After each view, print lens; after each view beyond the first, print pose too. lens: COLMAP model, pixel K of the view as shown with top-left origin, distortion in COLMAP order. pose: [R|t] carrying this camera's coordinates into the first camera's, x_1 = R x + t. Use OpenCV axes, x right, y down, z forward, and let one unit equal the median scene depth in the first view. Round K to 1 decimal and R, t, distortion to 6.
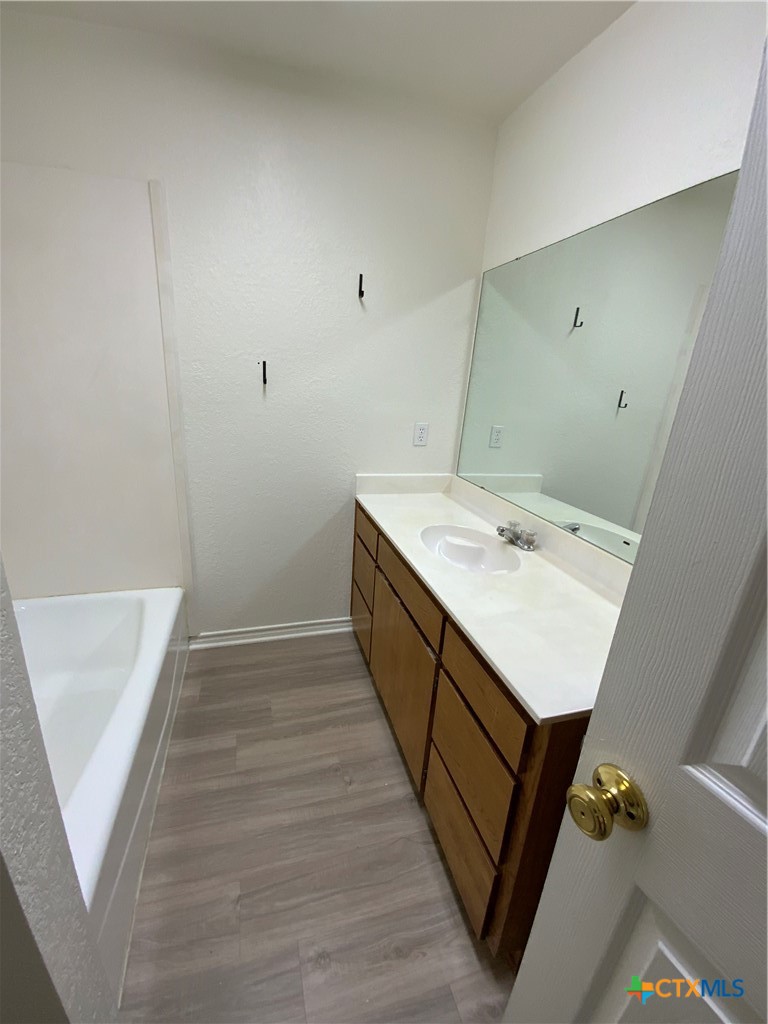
lens RADIAL K [[410.5, 0, 379.4], [0, 410.5, 512.5], [0, 0, 1]] dist [-0.001862, -0.003778]
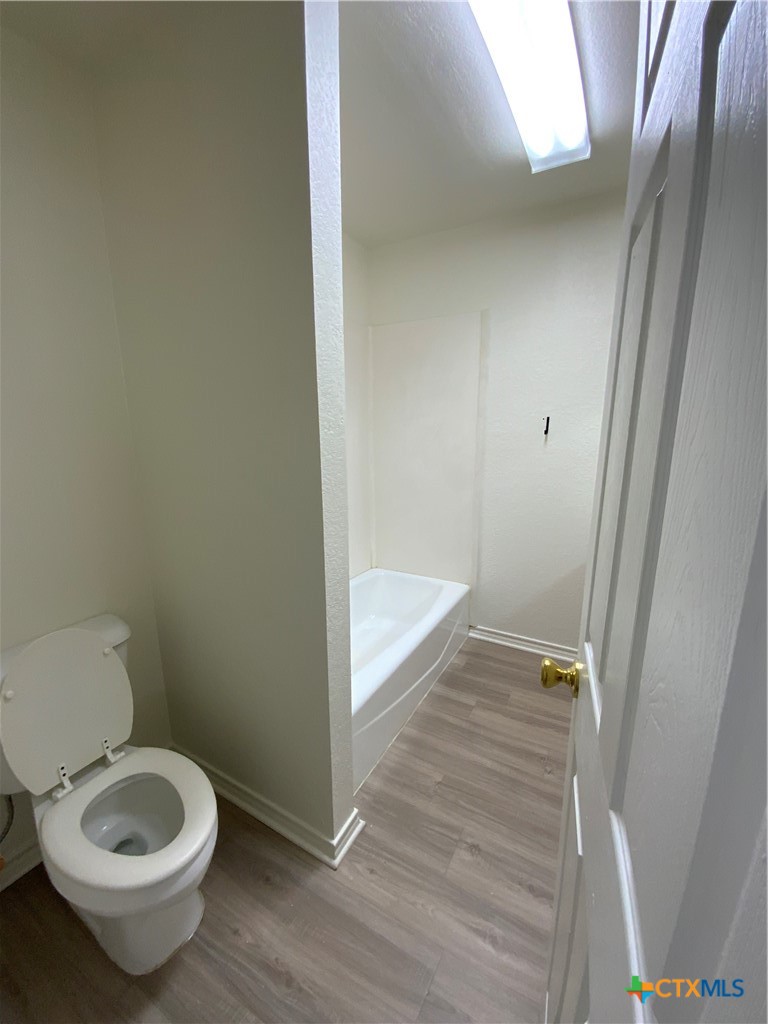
lens RADIAL K [[410.5, 0, 387.5], [0, 410.5, 511.4], [0, 0, 1]] dist [-0.001862, -0.003778]
pose [[0.694845, 0.077668, -0.714953, 0.351222], [-0.170672, 0.983558, -0.059024, 0.088047], [0.698614, 0.163035, 0.696677, -0.207013]]
